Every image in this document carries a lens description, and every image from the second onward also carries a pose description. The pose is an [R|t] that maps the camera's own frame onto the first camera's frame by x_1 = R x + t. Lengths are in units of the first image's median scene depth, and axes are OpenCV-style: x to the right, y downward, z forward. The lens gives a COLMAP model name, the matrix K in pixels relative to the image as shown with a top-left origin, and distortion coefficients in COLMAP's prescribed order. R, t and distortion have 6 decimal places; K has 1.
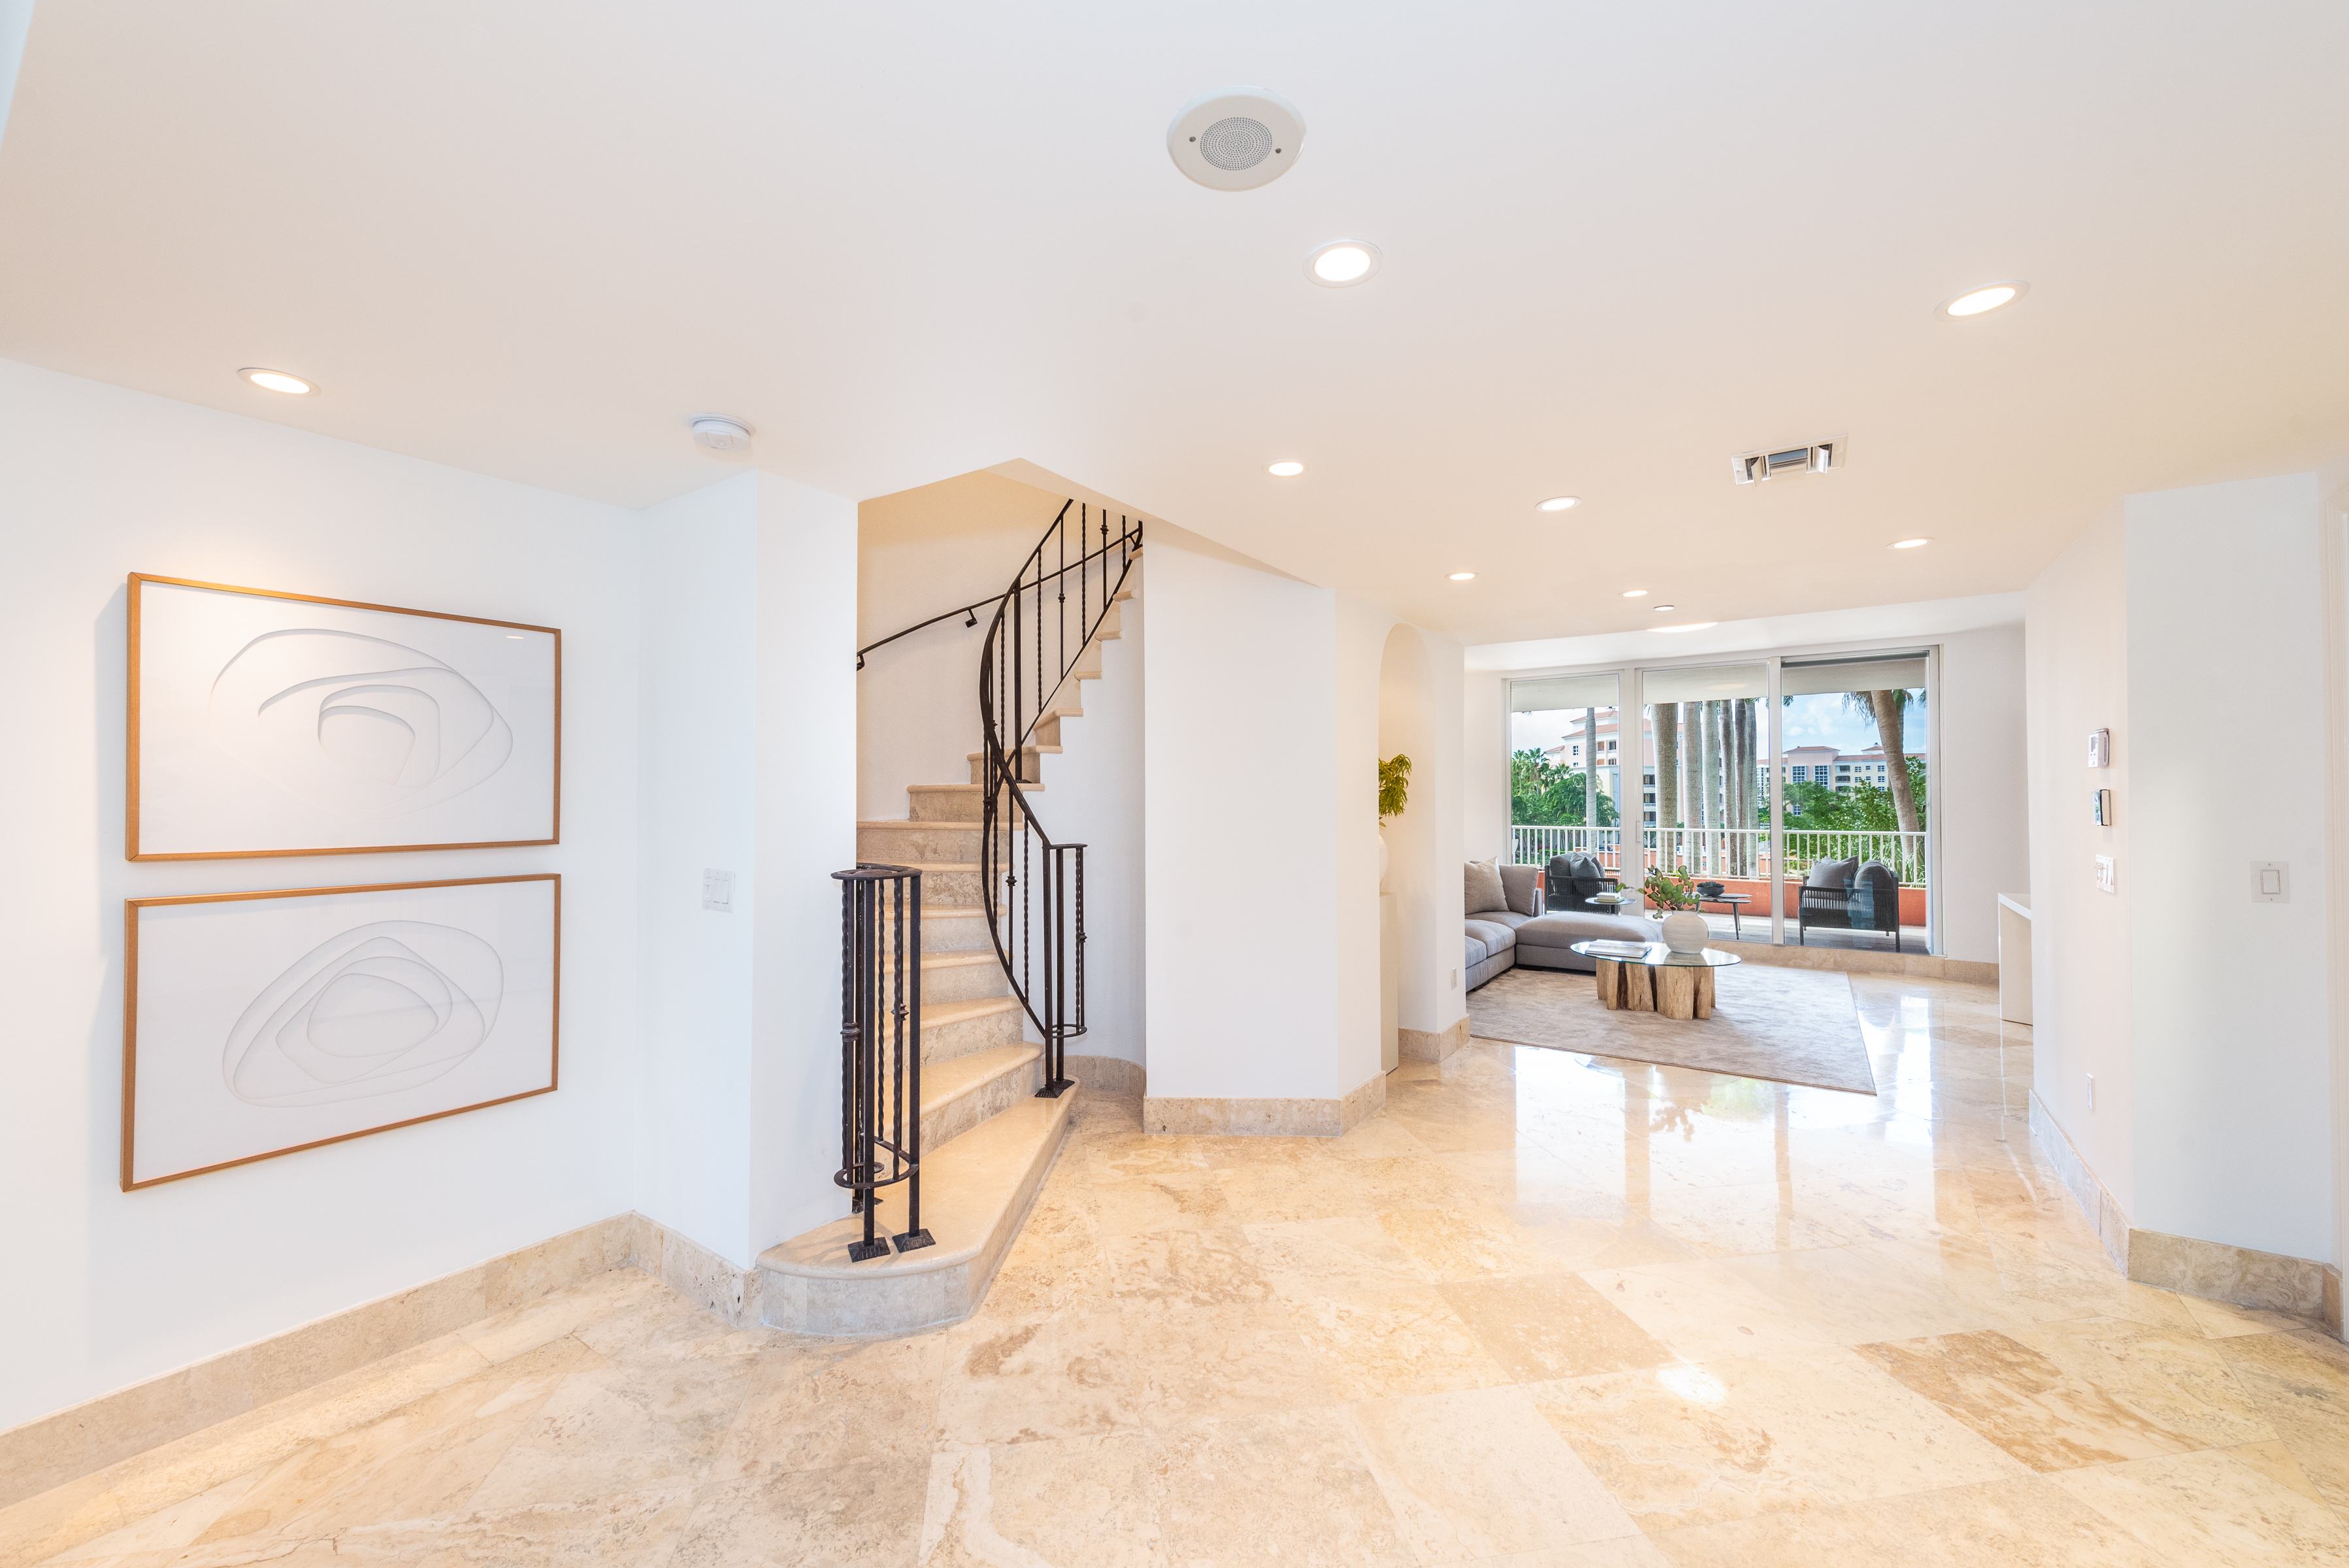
lens RADIAL K [[918.3, 0, 1159.5], [0, 918.3, 794.4], [0, 0, 1]] dist [-0.000774, -0.000602]
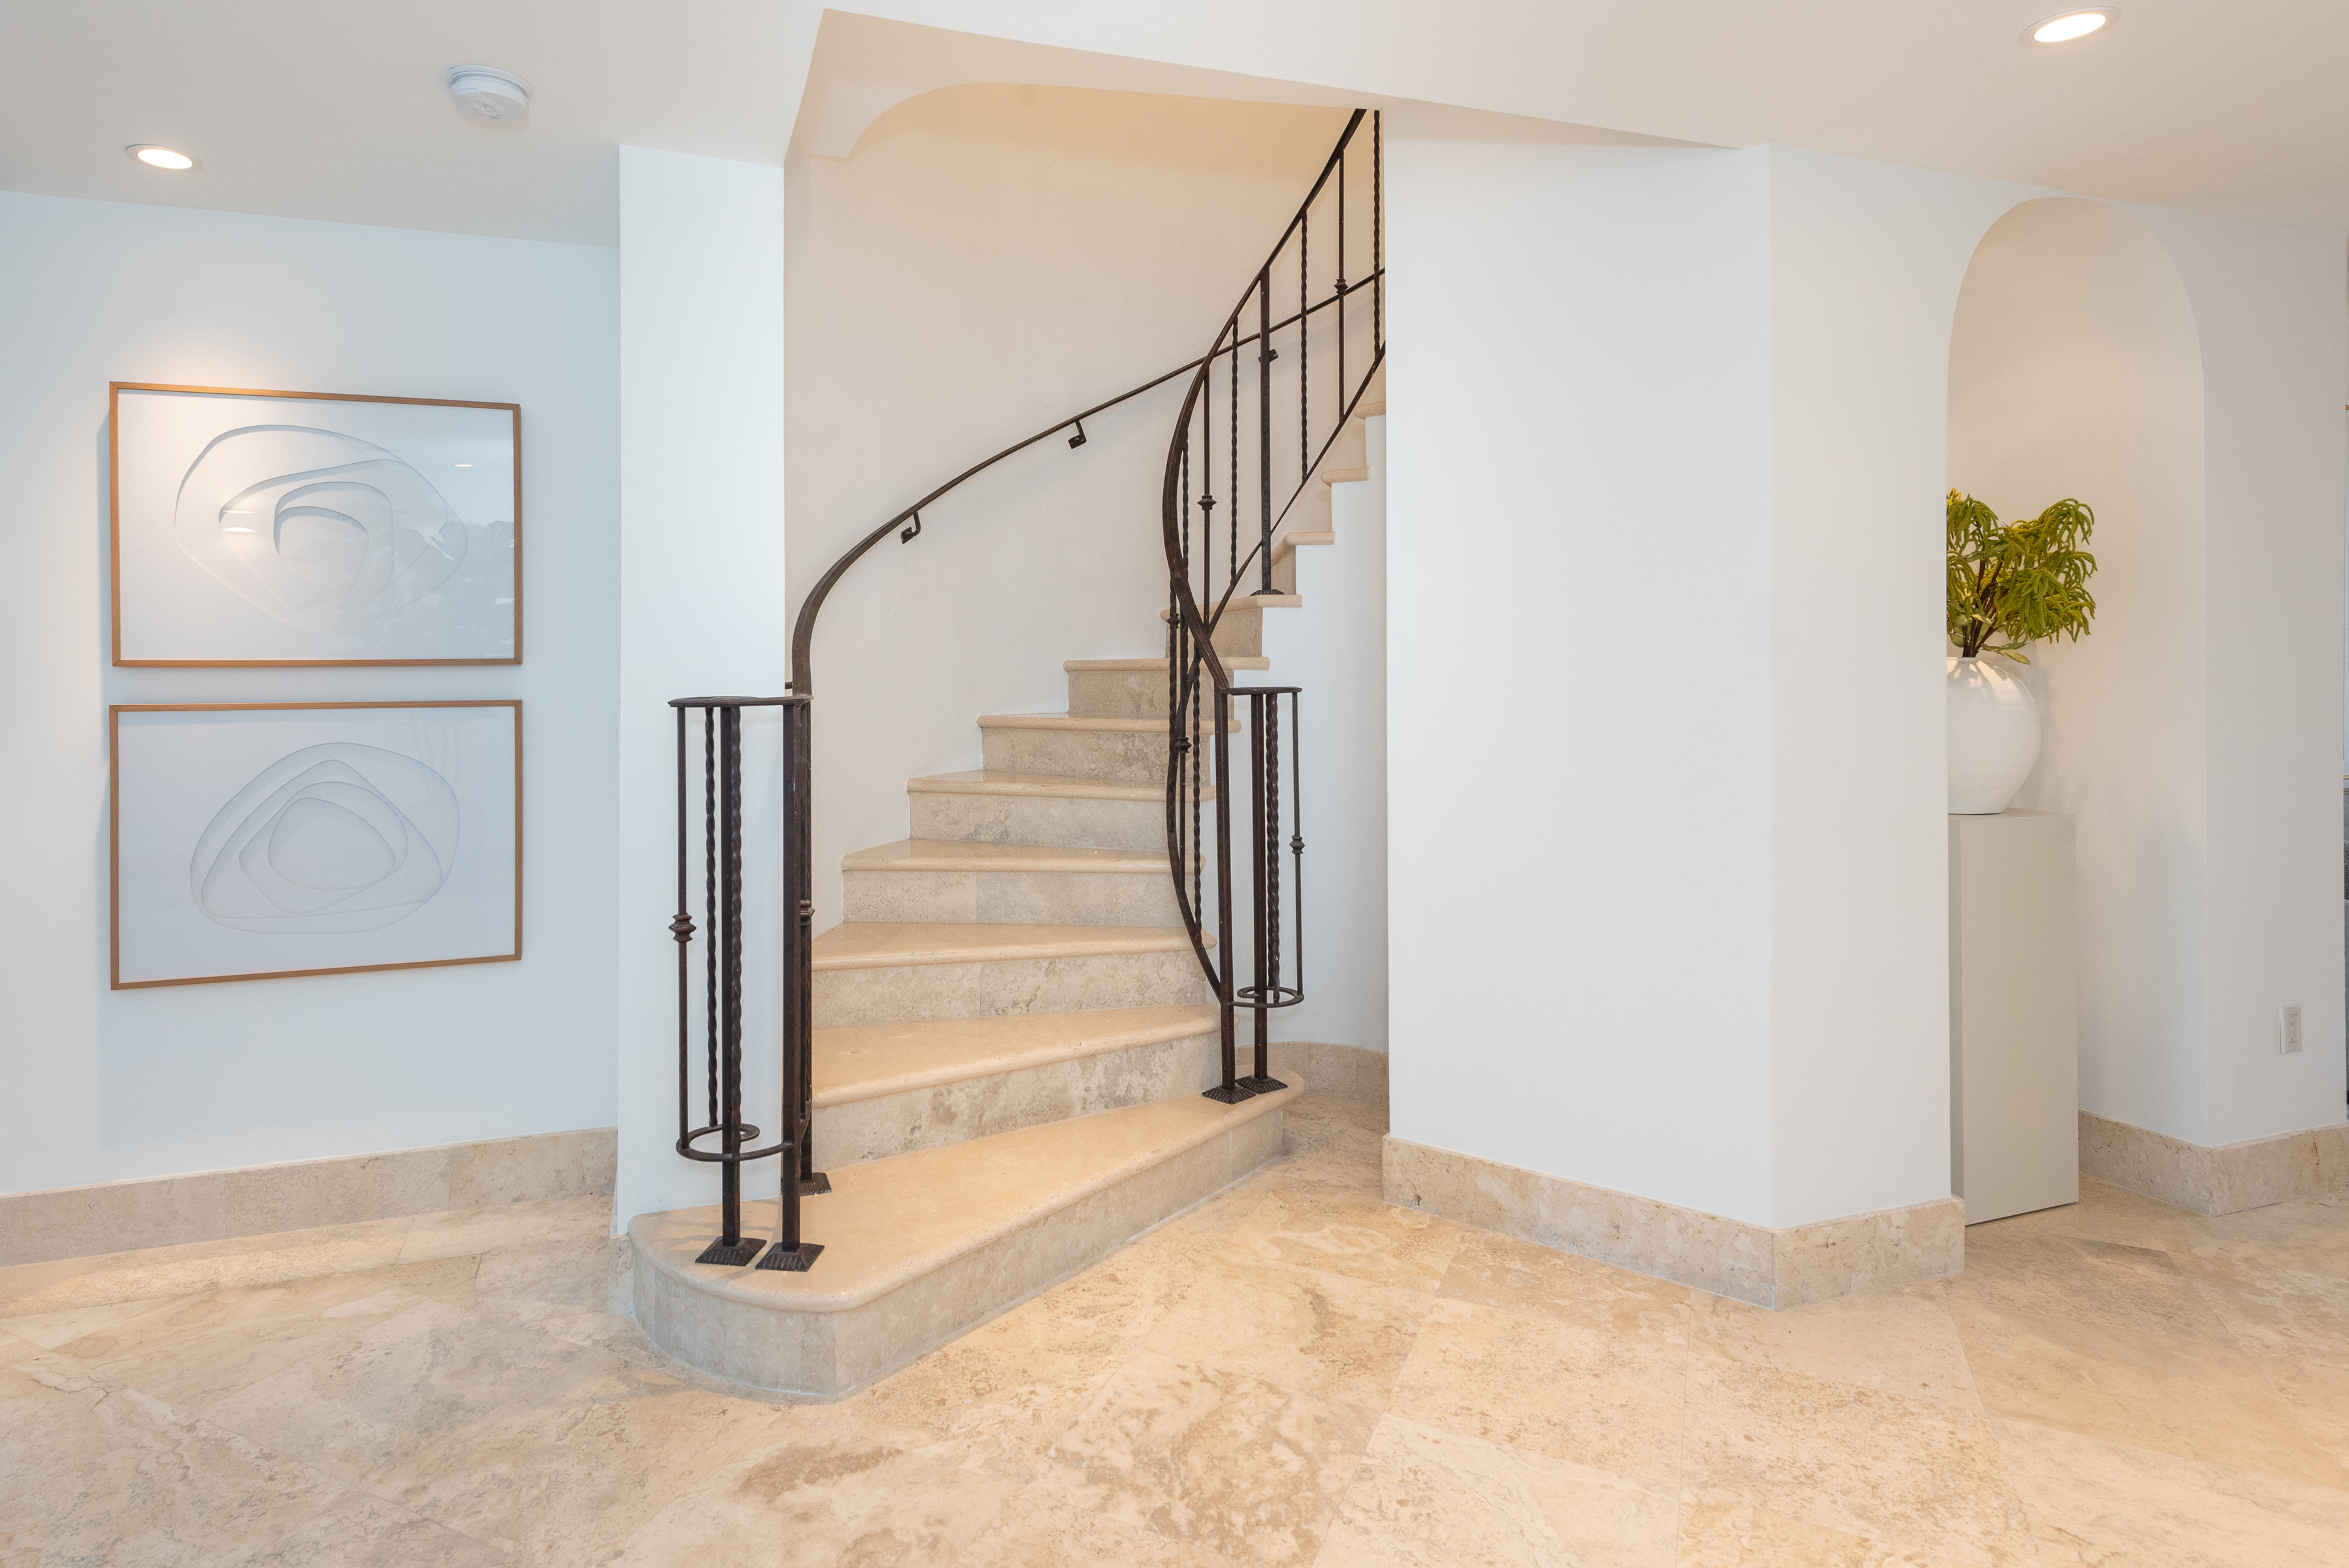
lens RADIAL K [[1271.0, 0, 1181.6], [0, 1271.0, 678.1], [0, 0, 1]] dist [0.001892, 0.000608]
pose [[0.799668, -0.001133, -0.600442, 0.456878], [0.004971, 0.999976, 0.004733, 0.057223], [0.600422, -0.006769, 0.799655, 0.390407]]
